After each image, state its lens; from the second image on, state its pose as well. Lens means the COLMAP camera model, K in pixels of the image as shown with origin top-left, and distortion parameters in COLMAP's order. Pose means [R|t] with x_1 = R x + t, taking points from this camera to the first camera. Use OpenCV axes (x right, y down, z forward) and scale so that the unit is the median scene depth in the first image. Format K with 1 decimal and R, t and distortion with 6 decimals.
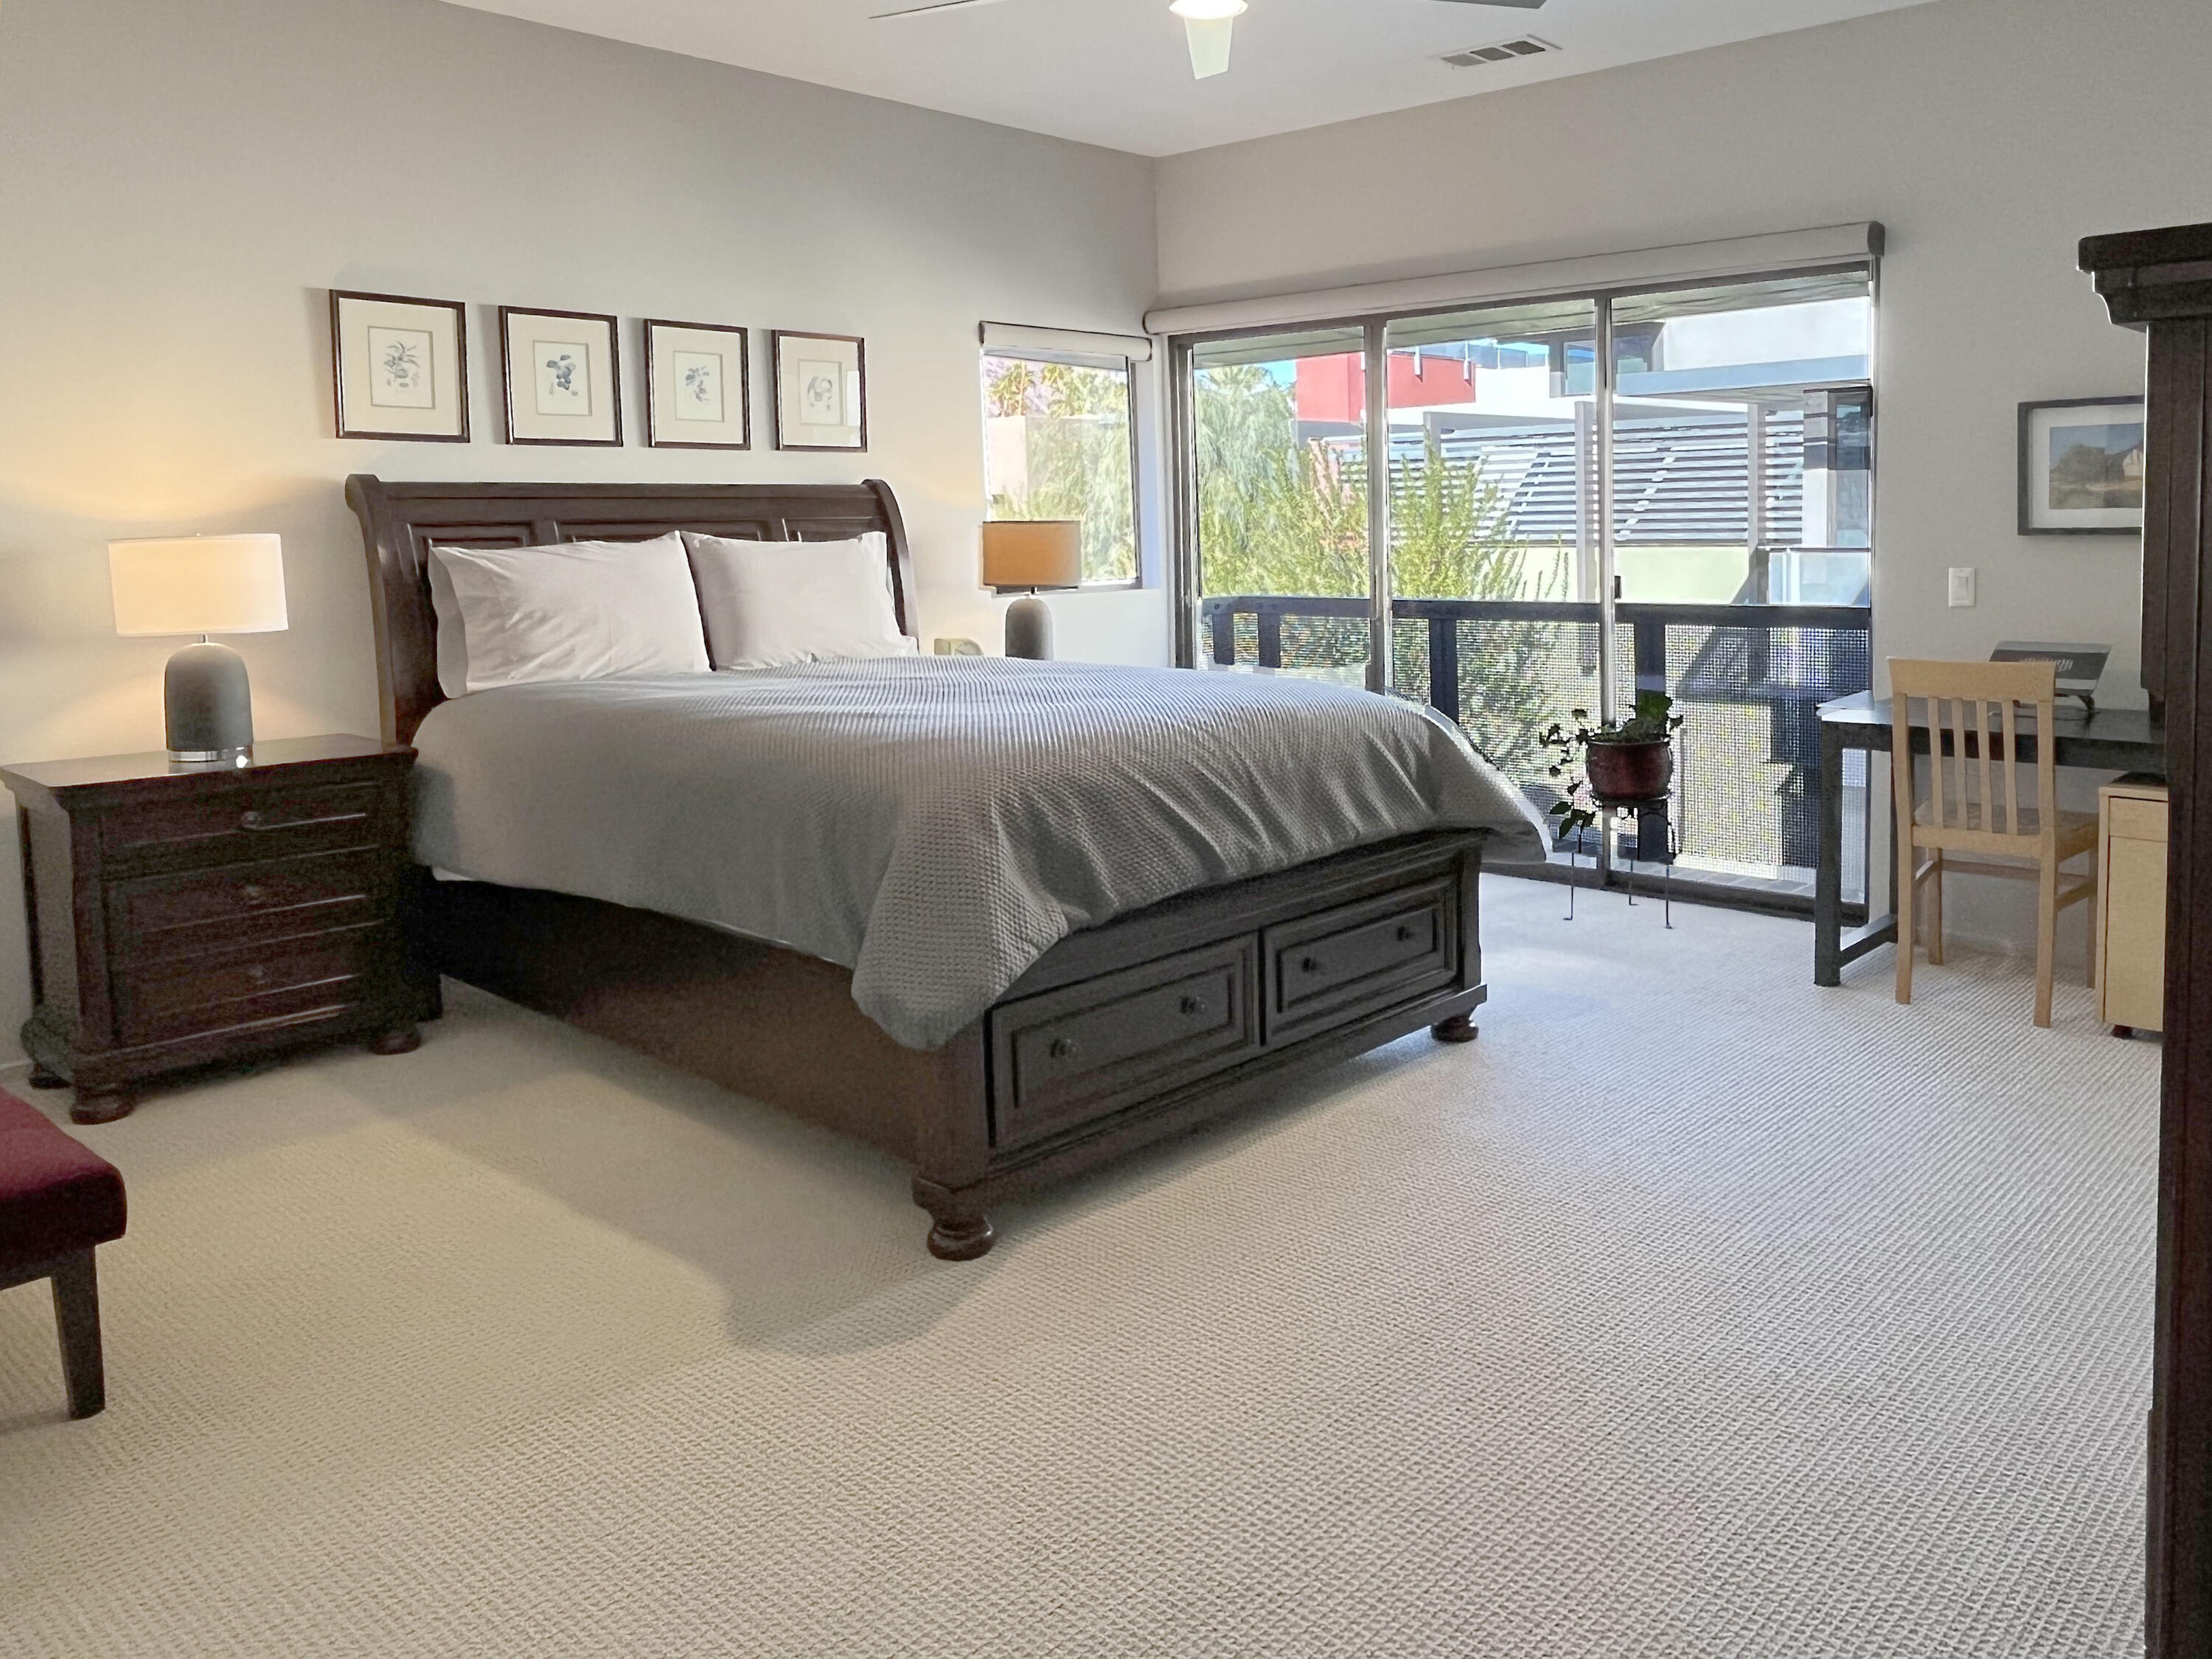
lens RADIAL K [[1617.6, 0, 1106.0], [0, 1617.6, 829.5], [0, 0, 1]] dist [0.022321, -0.002039]
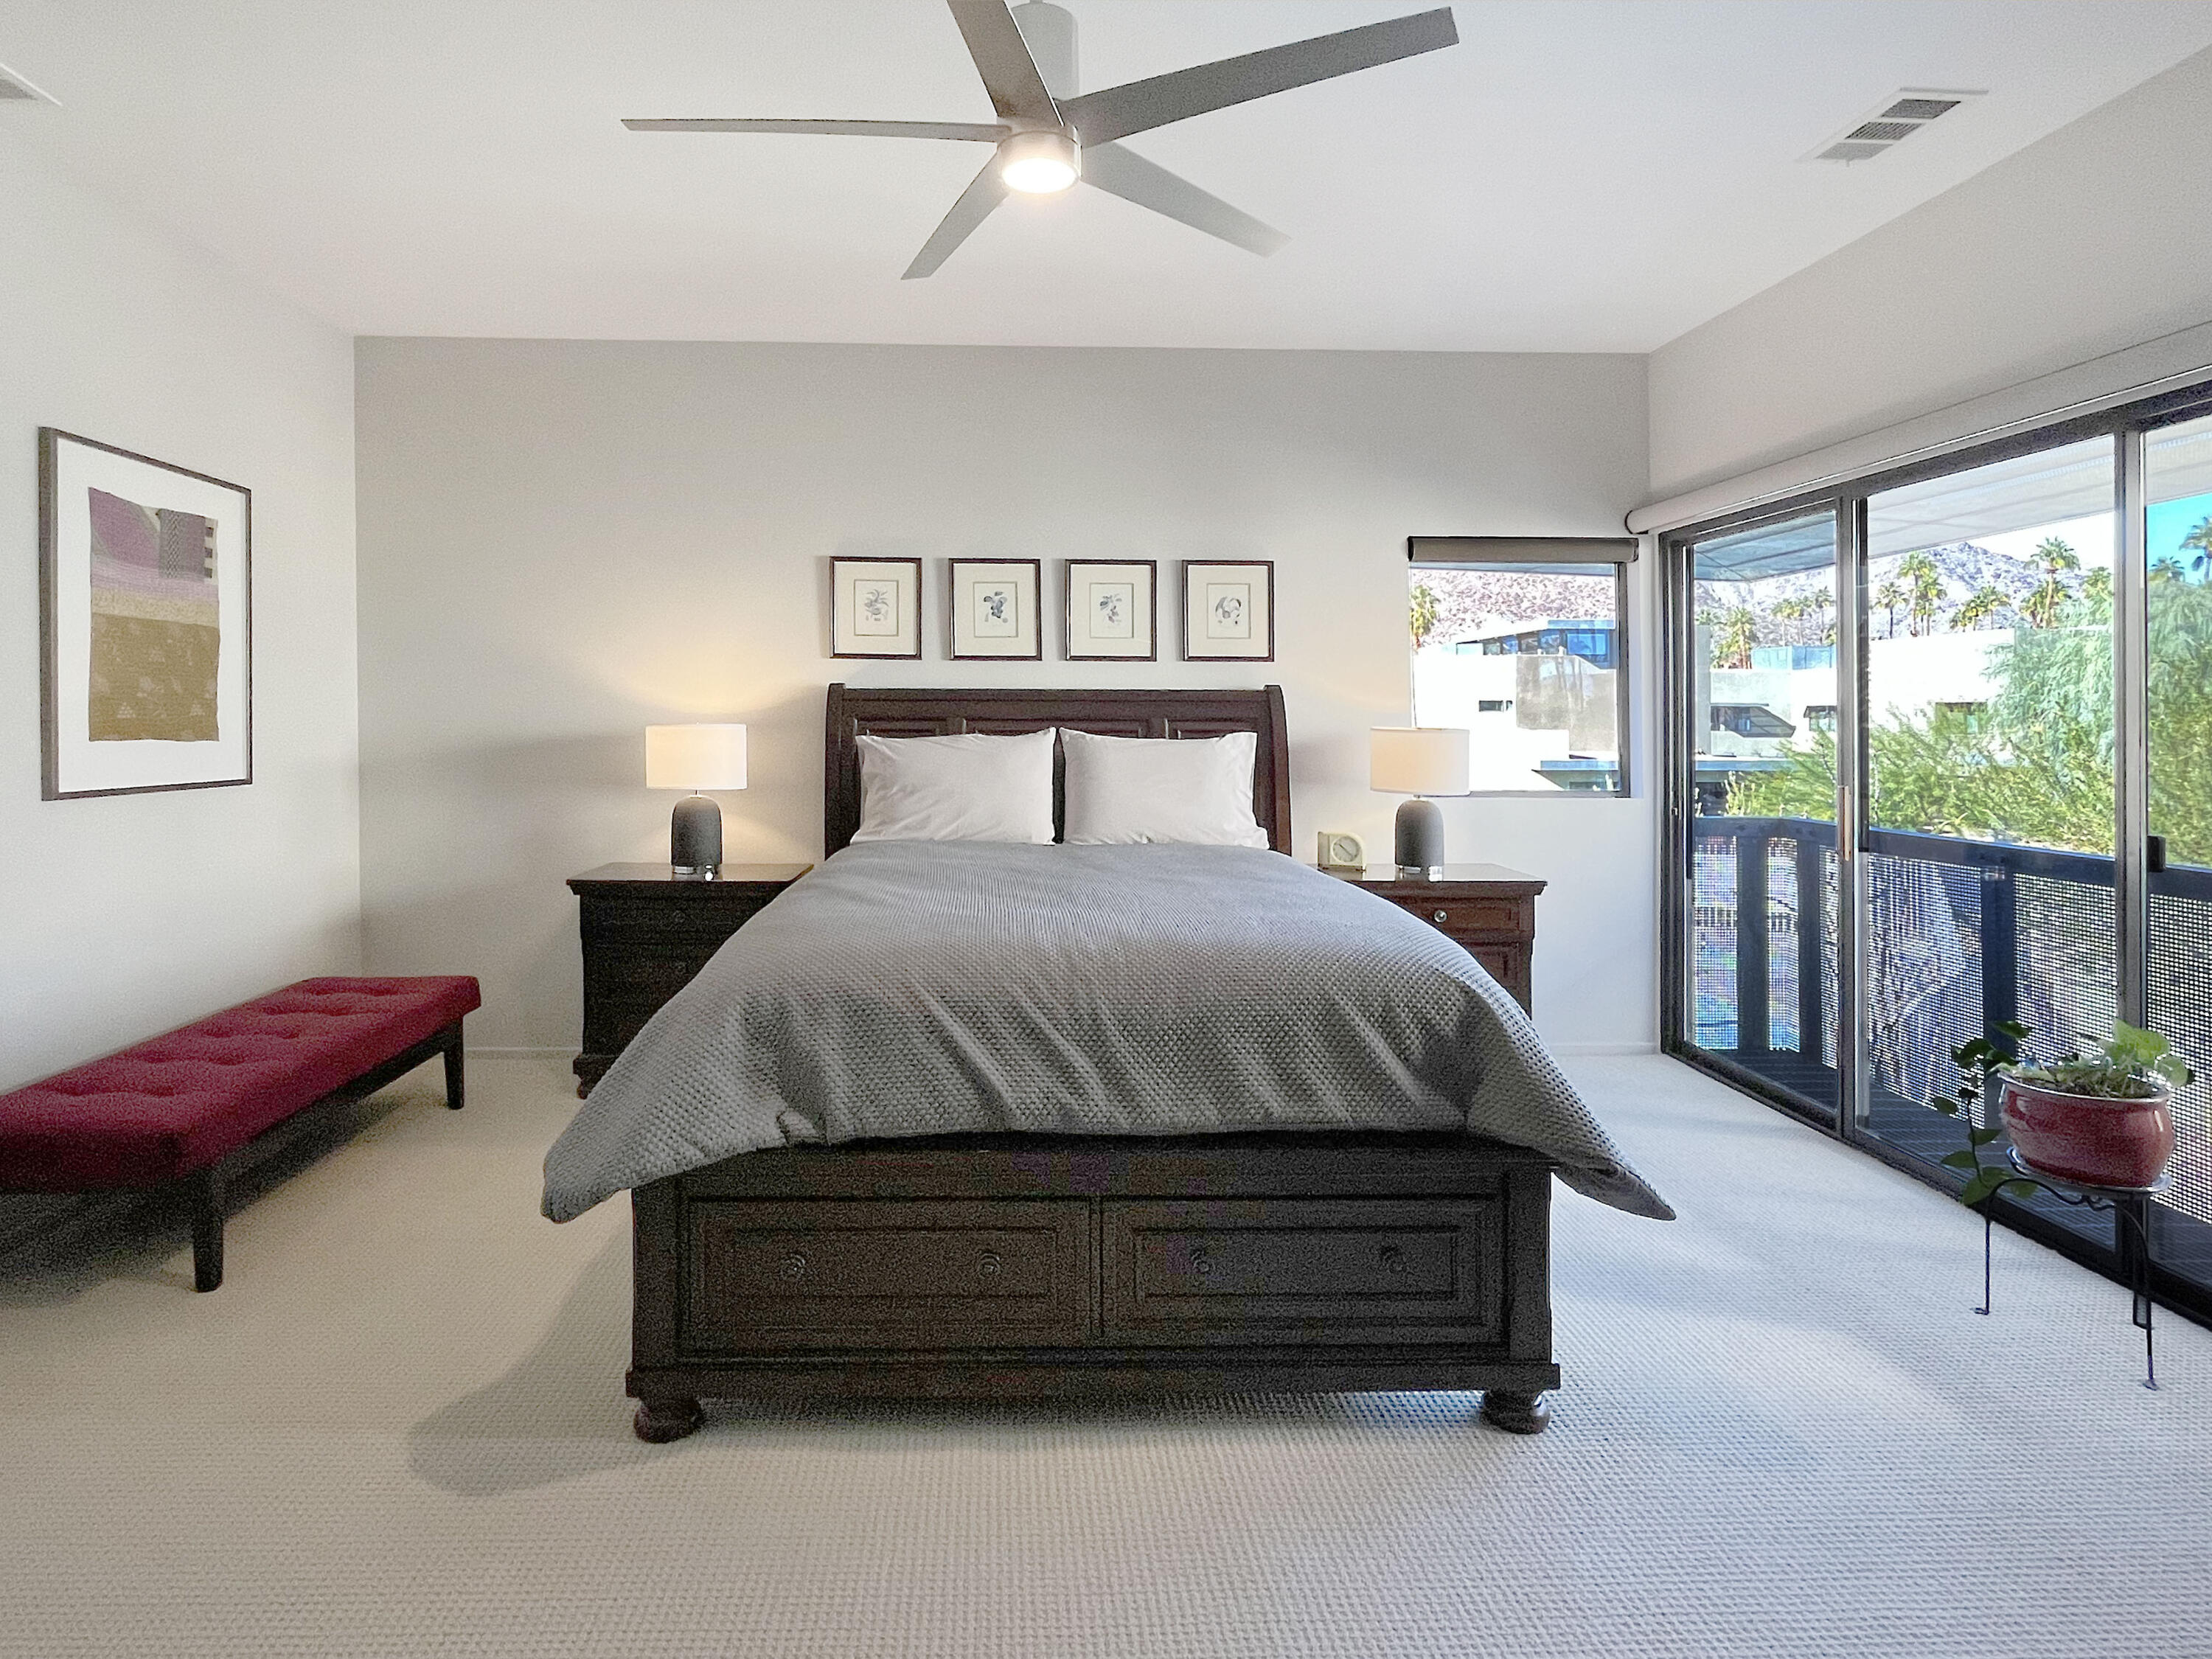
lens RADIAL K [[1186.9, 0, 1106.0], [0, 1186.9, 829.5], [0, 0, 1]] dist [0.000283, -0.001287]
pose [[0.712601, 0.080476, -0.696939, 0.422023], [-0.147186, 0.988440, -0.036358, -0.088144], [0.685957, 0.128488, 0.716208, 0.430486]]
